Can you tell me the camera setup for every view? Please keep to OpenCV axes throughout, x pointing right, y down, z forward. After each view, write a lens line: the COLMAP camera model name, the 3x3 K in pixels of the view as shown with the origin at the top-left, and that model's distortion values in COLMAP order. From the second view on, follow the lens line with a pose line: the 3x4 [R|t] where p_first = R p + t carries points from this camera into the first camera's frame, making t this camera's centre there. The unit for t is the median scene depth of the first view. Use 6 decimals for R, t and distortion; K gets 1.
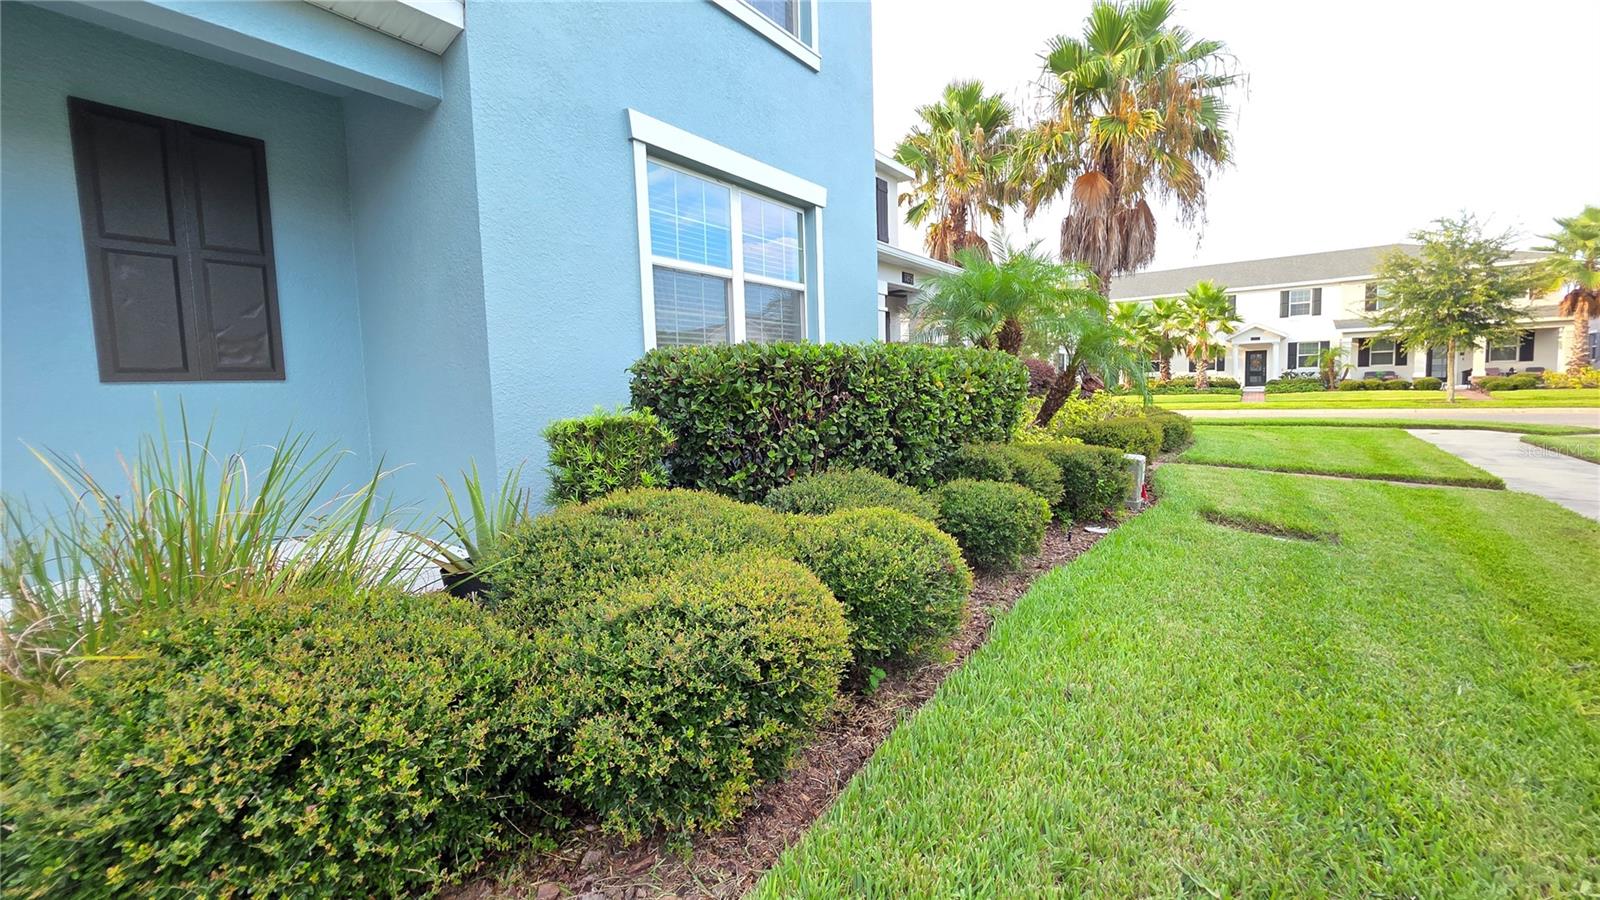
lens RADIAL K [[641.8, 0, 800.1], [0, 641.8, 435.1], [0, 0, 1]] dist [0.000586, -0.000215]
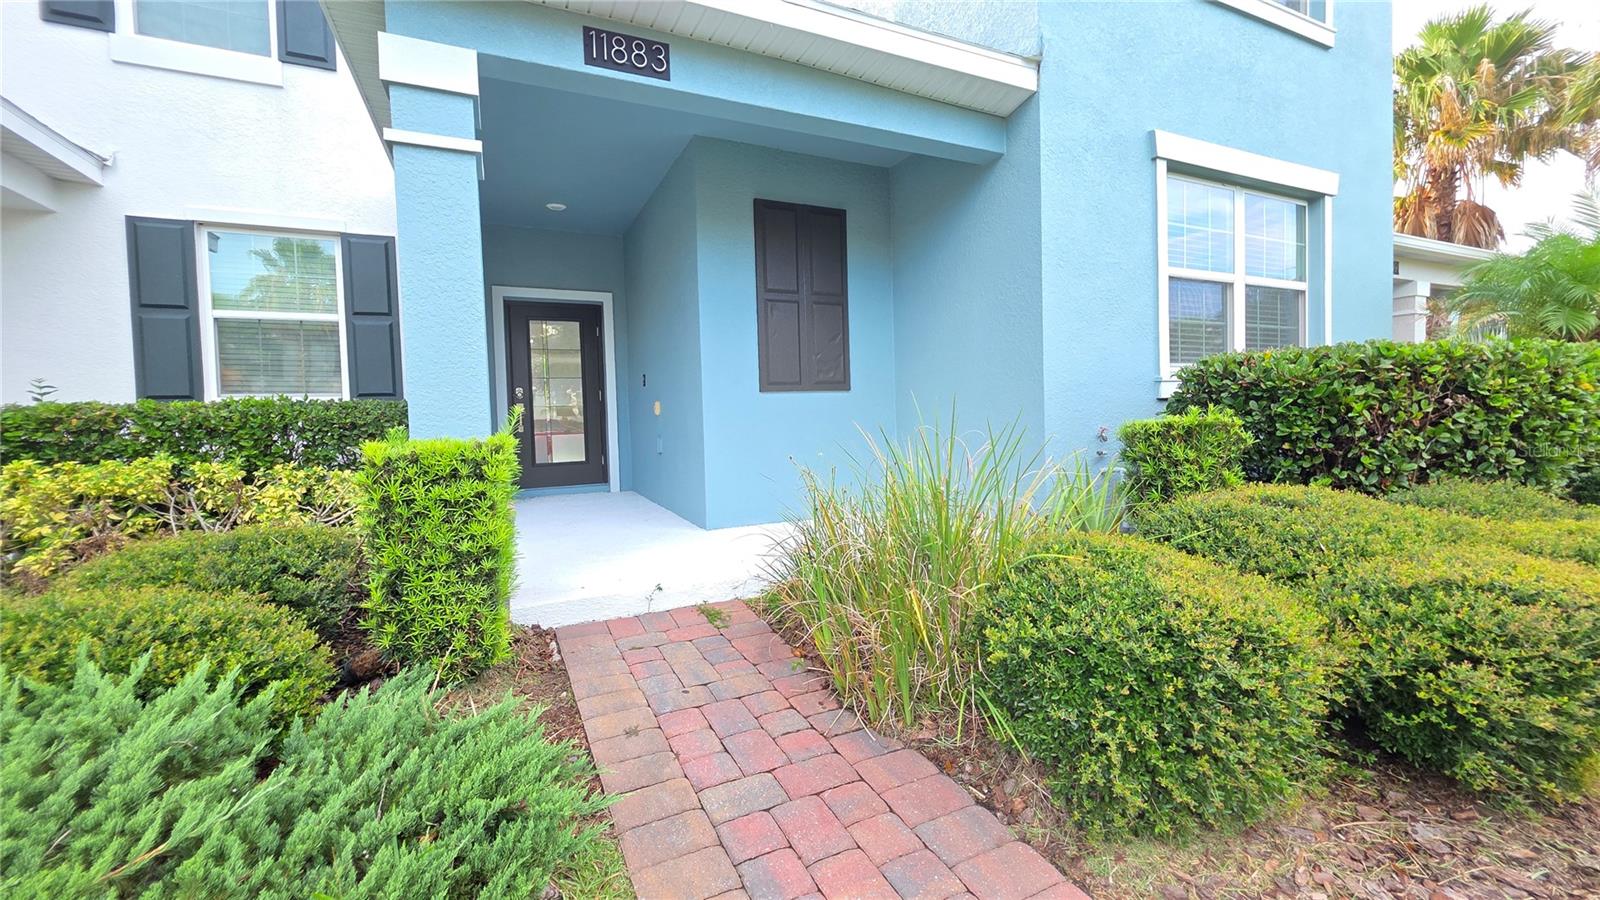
lens RADIAL K [[641.8, 0, 800.1], [0, 641.8, 435.1], [0, 0, 1]] dist [0.000586, -0.000215]
pose [[0.880556, 0.021817, -0.473440, -0.289282], [-0.035640, 0.999160, -0.020245, 0.035959], [0.472600, 0.034701, 0.880593, -0.197168]]
